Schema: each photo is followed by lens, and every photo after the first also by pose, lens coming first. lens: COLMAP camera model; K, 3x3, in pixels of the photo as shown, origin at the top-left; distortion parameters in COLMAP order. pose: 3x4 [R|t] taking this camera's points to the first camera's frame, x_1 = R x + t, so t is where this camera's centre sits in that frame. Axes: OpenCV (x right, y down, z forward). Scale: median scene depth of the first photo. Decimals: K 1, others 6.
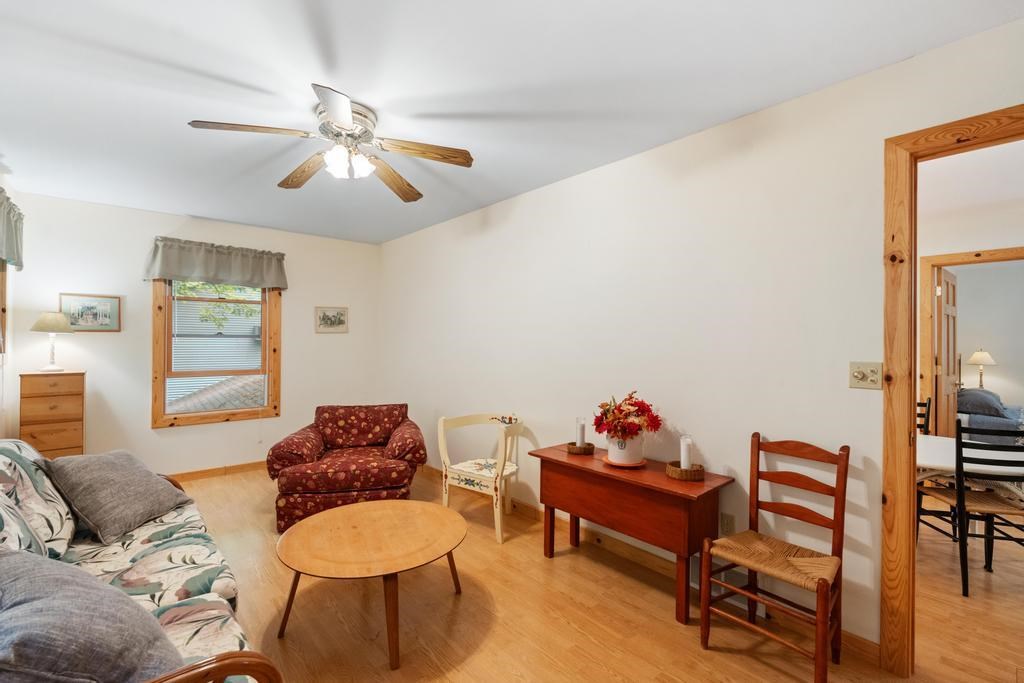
lens RADIAL K [[450.8, 0, 510.9], [0, 450.8, 334.1], [0, 0, 1]] dist [-0.004229, -0.000016]
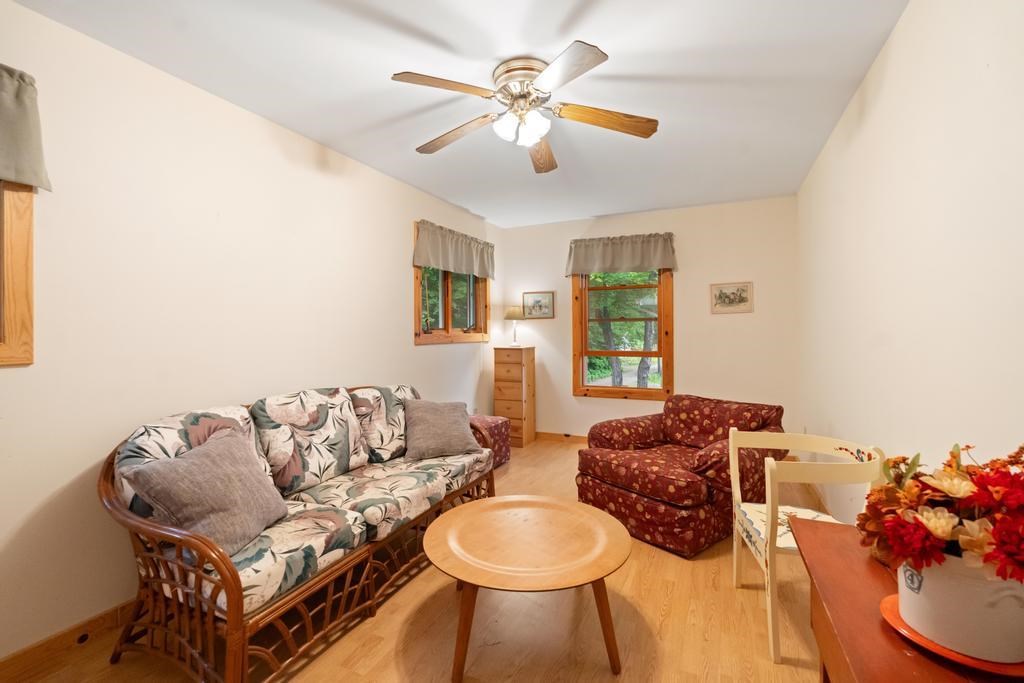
lens RADIAL K [[450.8, 0, 510.9], [0, 450.8, 334.1], [0, 0, 1]] dist [-0.004229, -0.000016]
pose [[0.408900, -0.000027, -0.912579, 0.283428], [0.025376, 0.999614, 0.011341, 0.022655], [0.912226, -0.027795, 0.408742, 0.358313]]
